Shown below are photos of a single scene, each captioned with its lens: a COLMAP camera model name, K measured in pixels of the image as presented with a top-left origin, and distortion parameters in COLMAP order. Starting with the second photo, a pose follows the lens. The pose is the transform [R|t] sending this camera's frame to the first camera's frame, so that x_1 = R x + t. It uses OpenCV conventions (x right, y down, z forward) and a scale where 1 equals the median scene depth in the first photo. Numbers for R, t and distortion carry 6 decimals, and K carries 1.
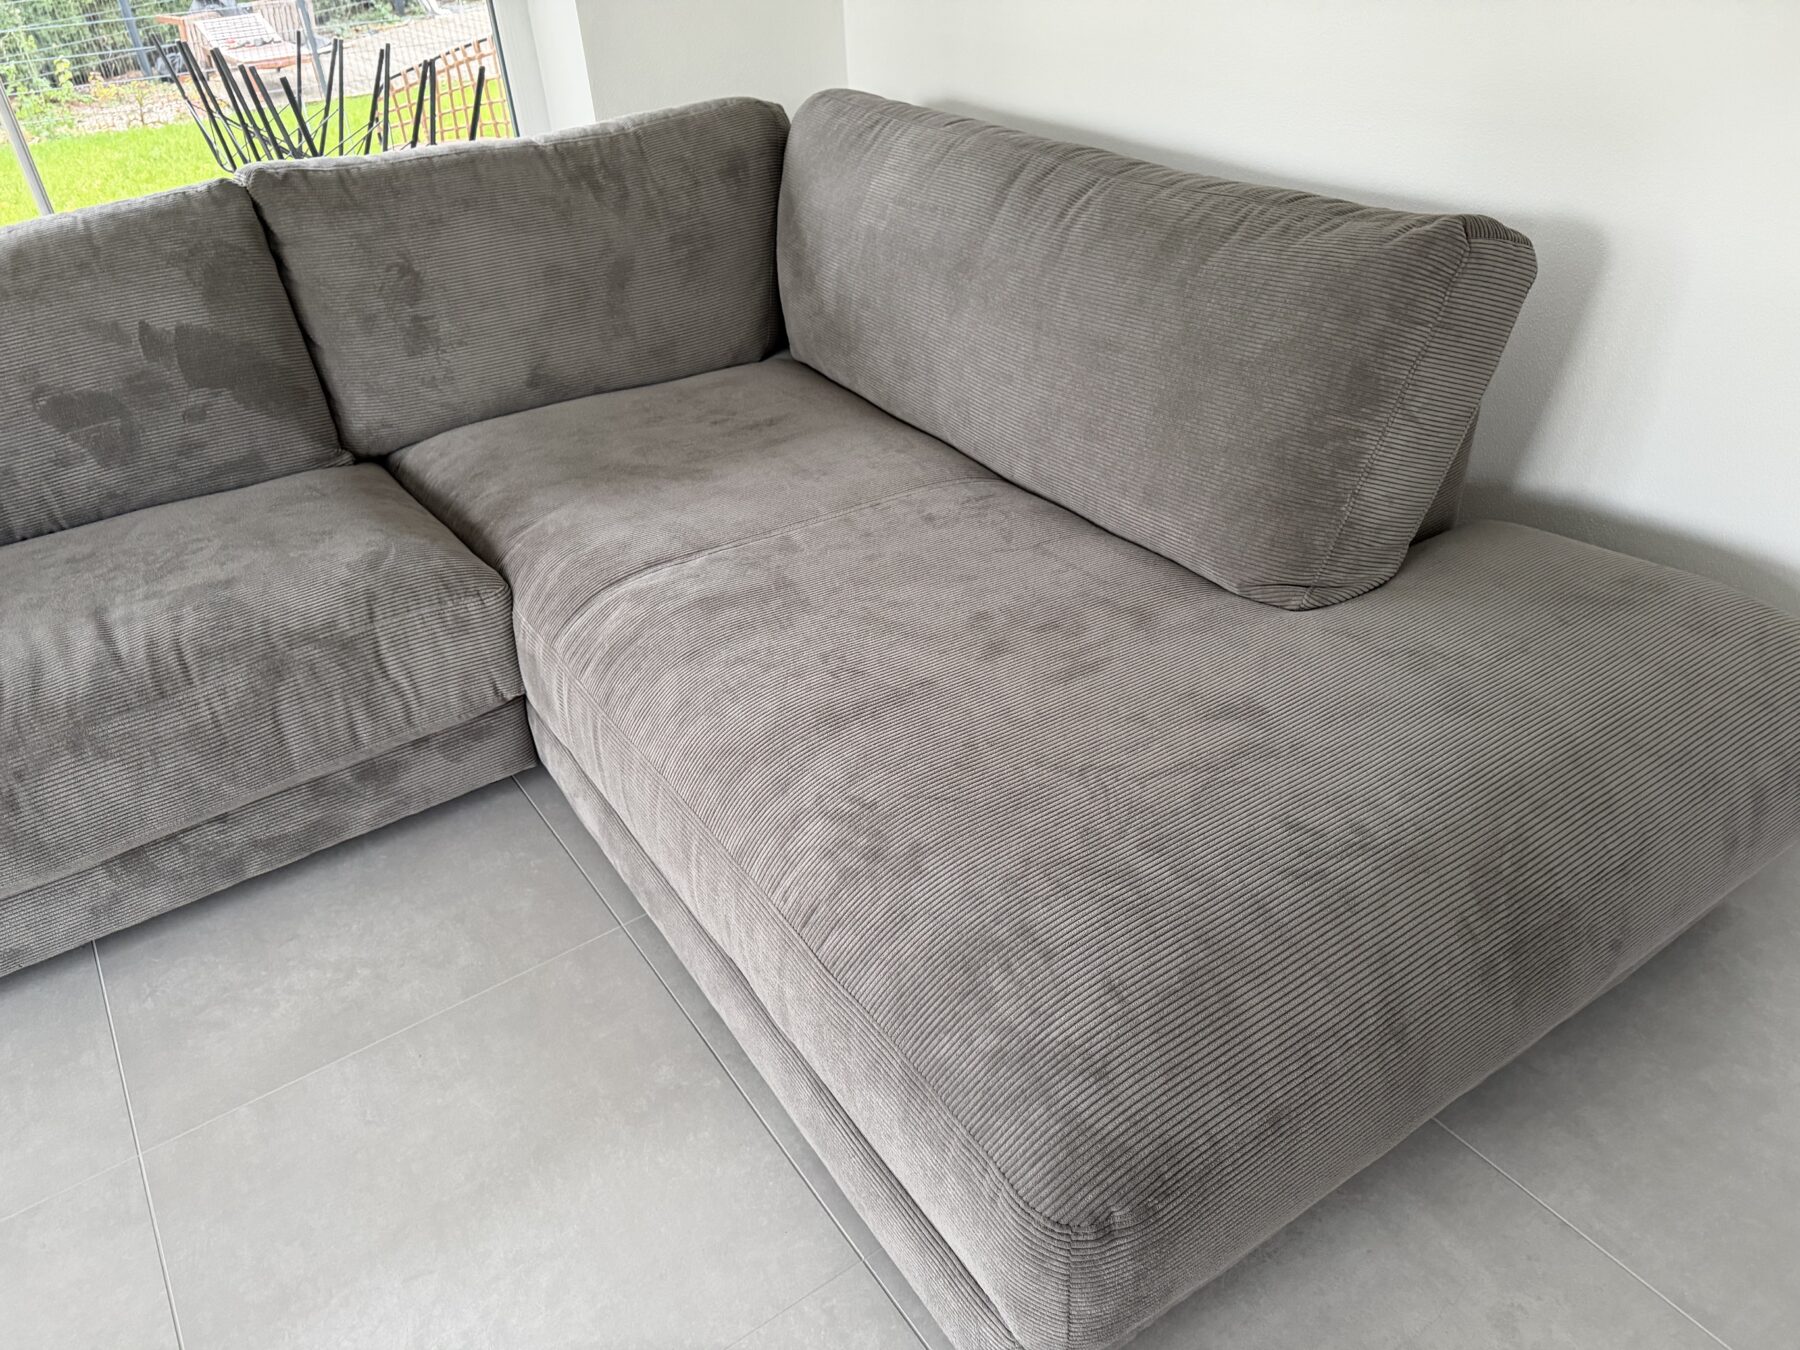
lens RADIAL K [[1266.7, 0, 891.0], [0, 1266.7, 680.5], [0, 0, 1]] dist [0.088657, -0.139785]
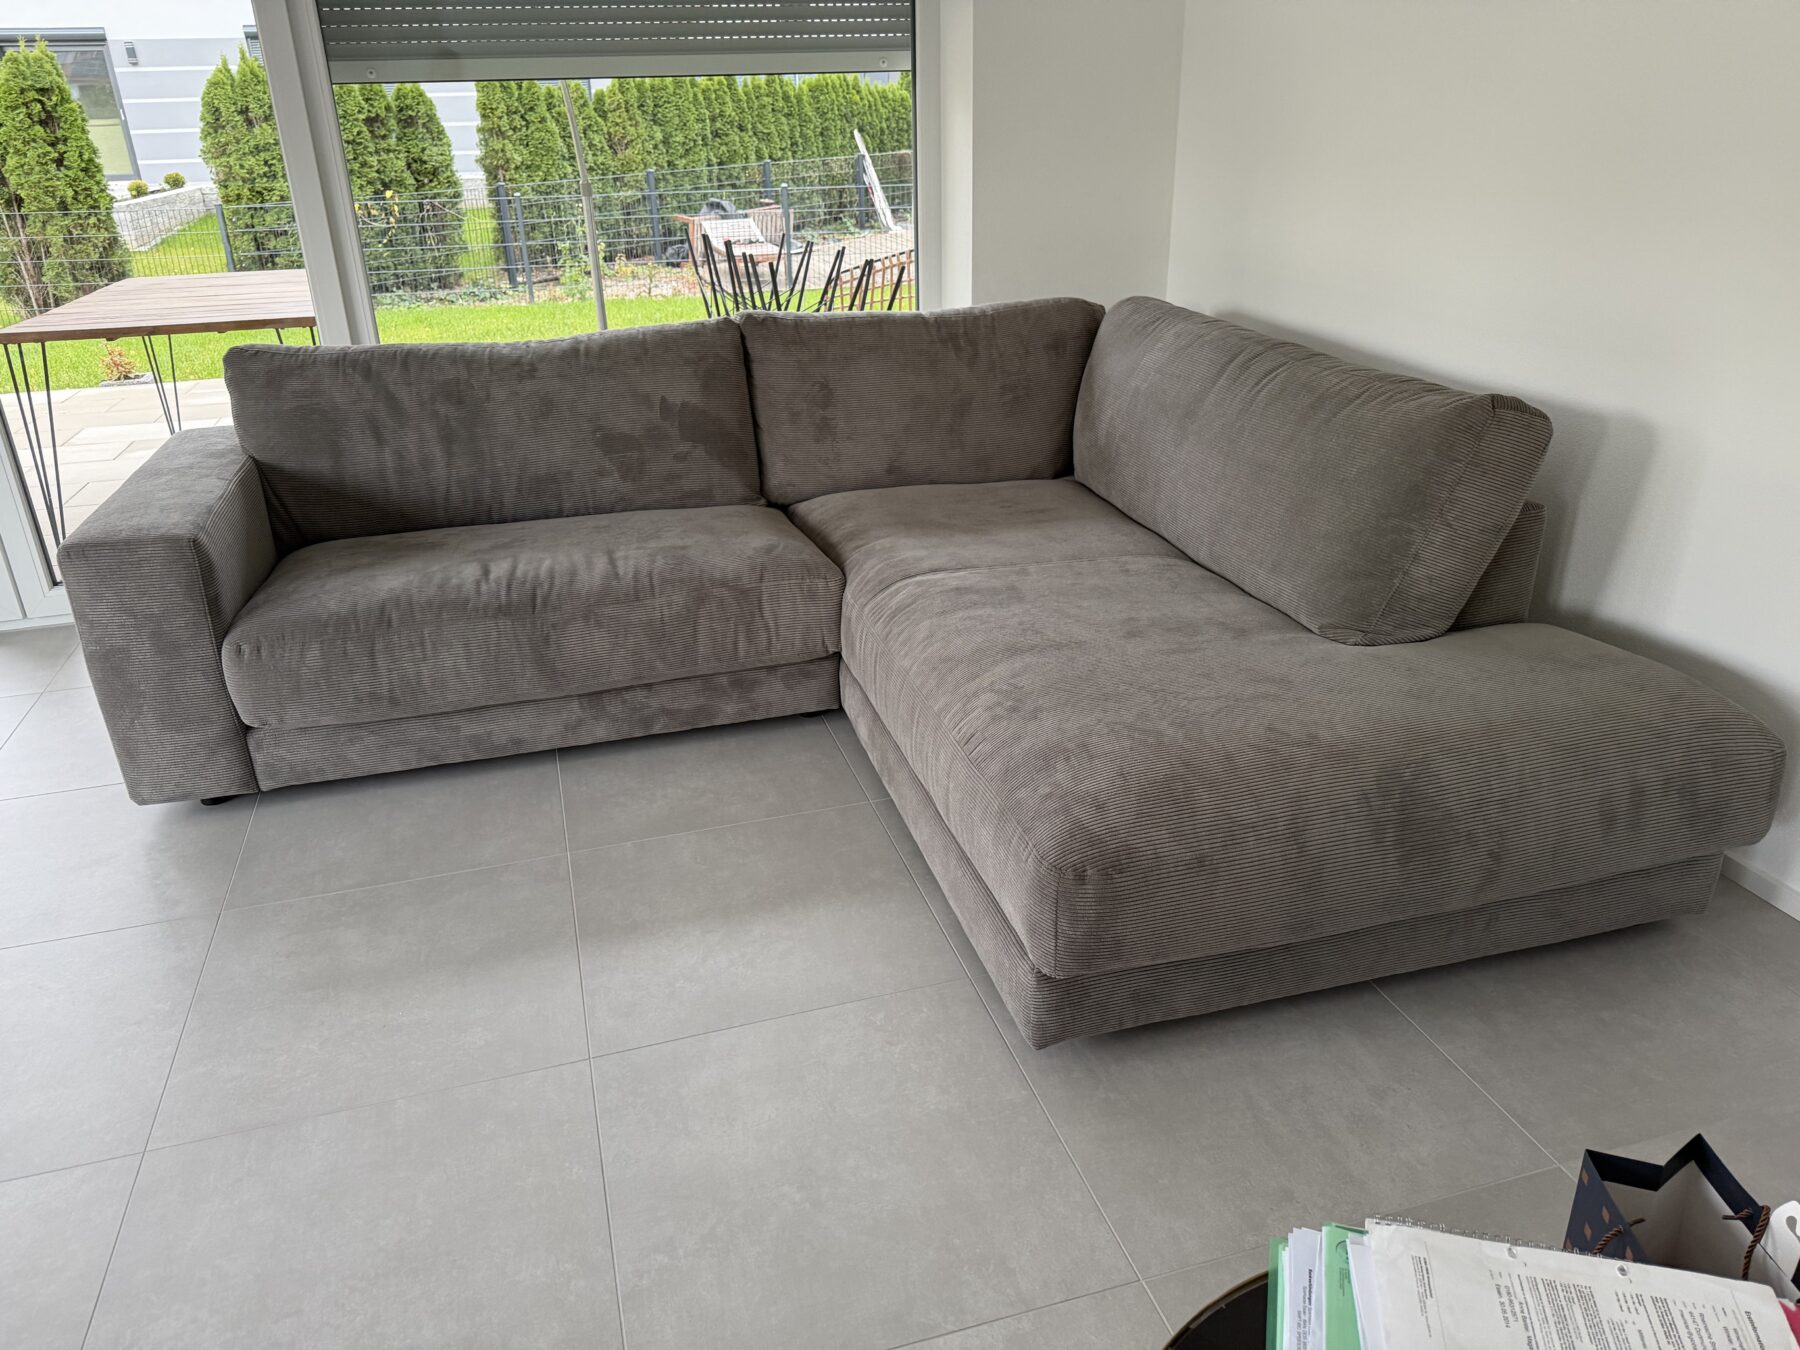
lens RADIAL K [[1270.2, 0, 900.0], [0, 1270.2, 675.0], [0, 0, 1]] dist [0.168716, -0.344191]
pose [[0.953110, 0.153392, -0.260868, 0.188054], [-0.192206, 0.972664, -0.130313, 0.232931], [0.233748, 0.174343, 0.956539, -0.447386]]
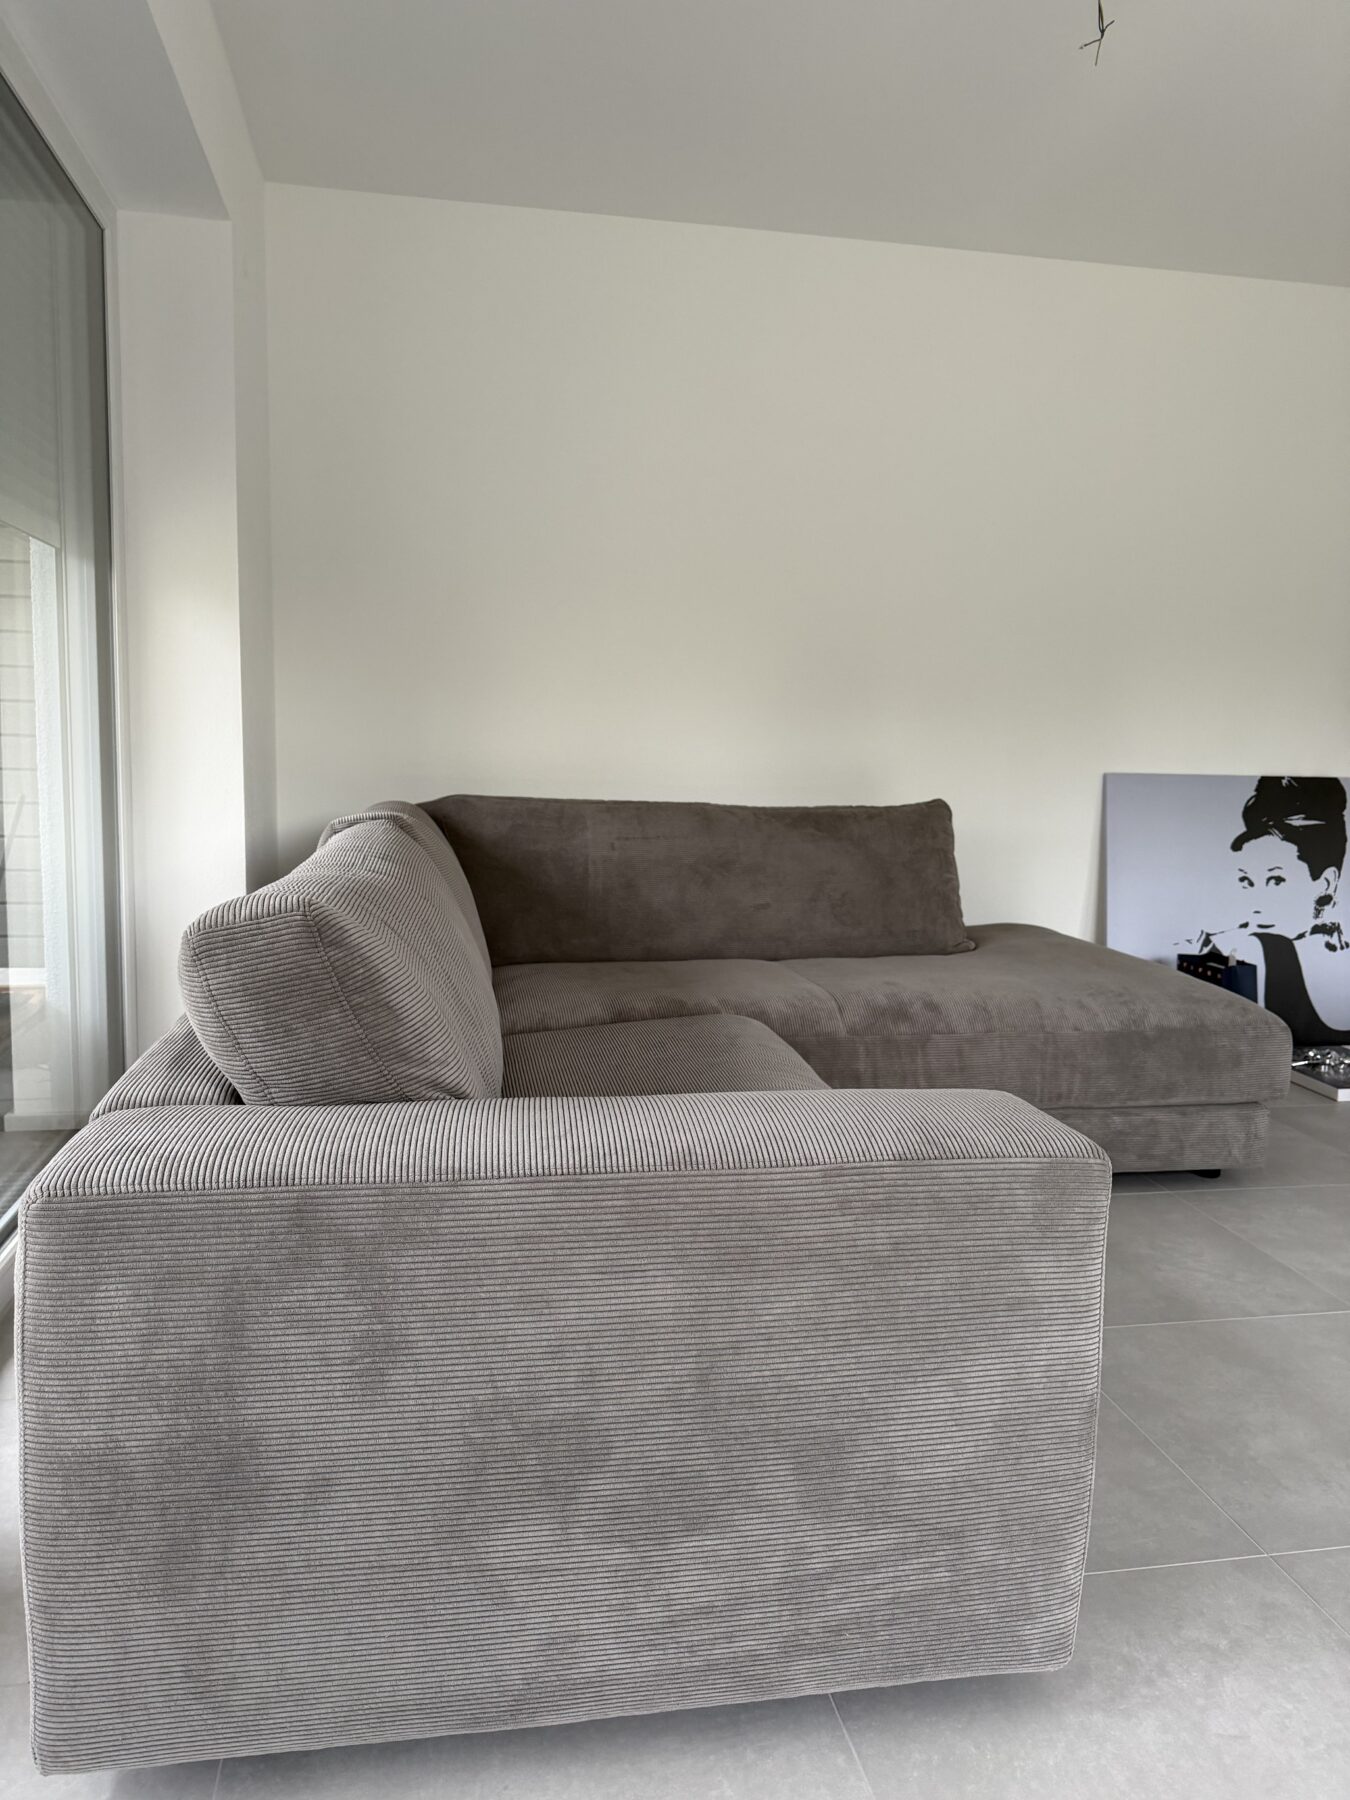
lens RADIAL K [[1266.7, 0, 670.7], [0, 1266.7, 868.1], [0, 0, 1]] dist [0.088657, -0.139785]
pose [[0.406403, -0.029406, 0.913221, -1.740209], [0.464006, 0.867650, -0.178555, -0.024725], [-0.787105, 0.496305, 0.366260, 0.448635]]
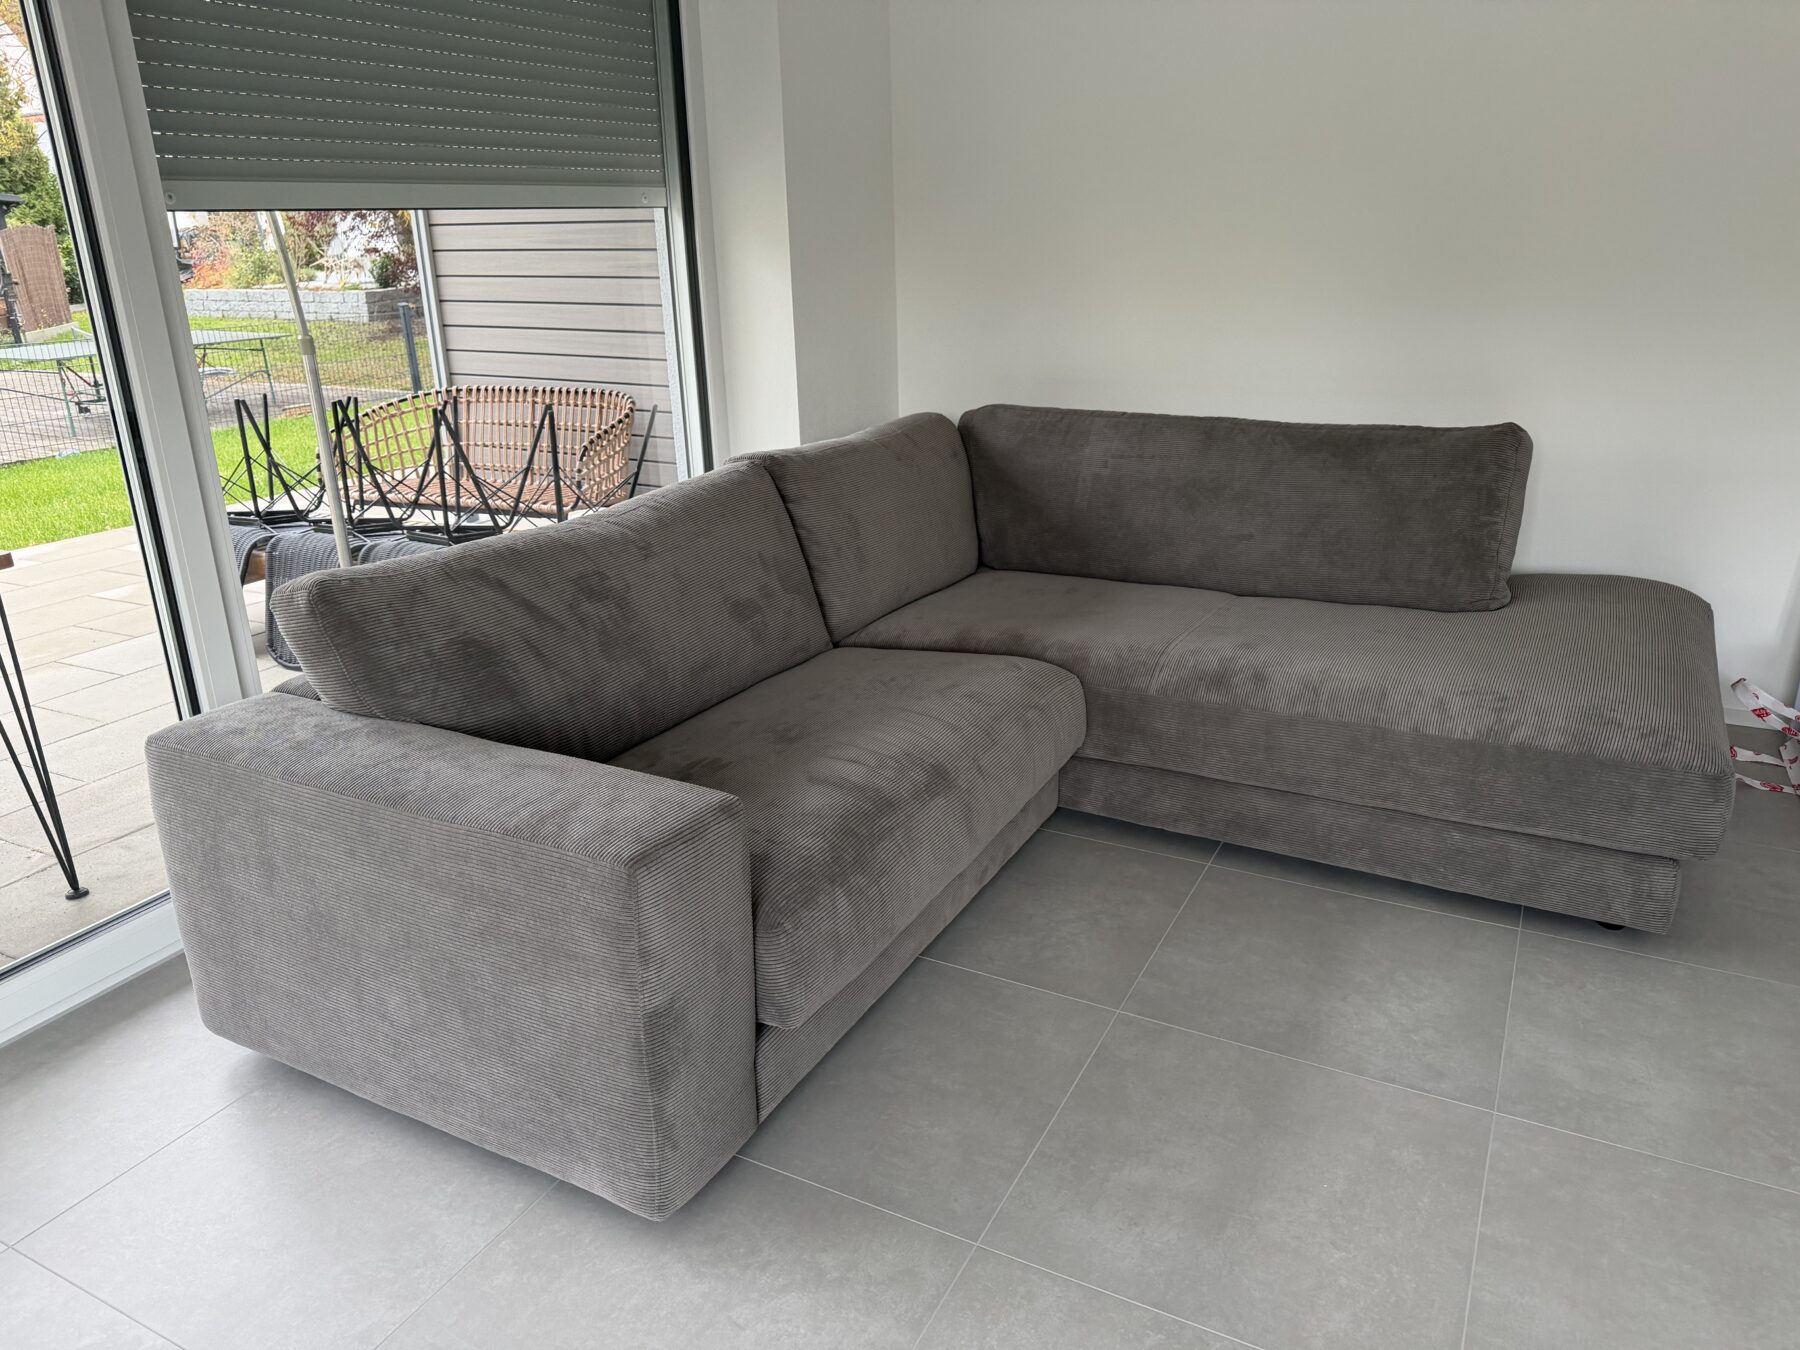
lens RADIAL K [[1266.7, 0, 891.0], [0, 1266.7, 680.5], [0, 0, 1]] dist [0.088657, -0.139785]
pose [[0.886275, -0.125252, 0.445903, -1.216519], [0.235689, 0.950731, -0.201399, 0.196143], [-0.398708, 0.283589, 0.872129, -0.278923]]
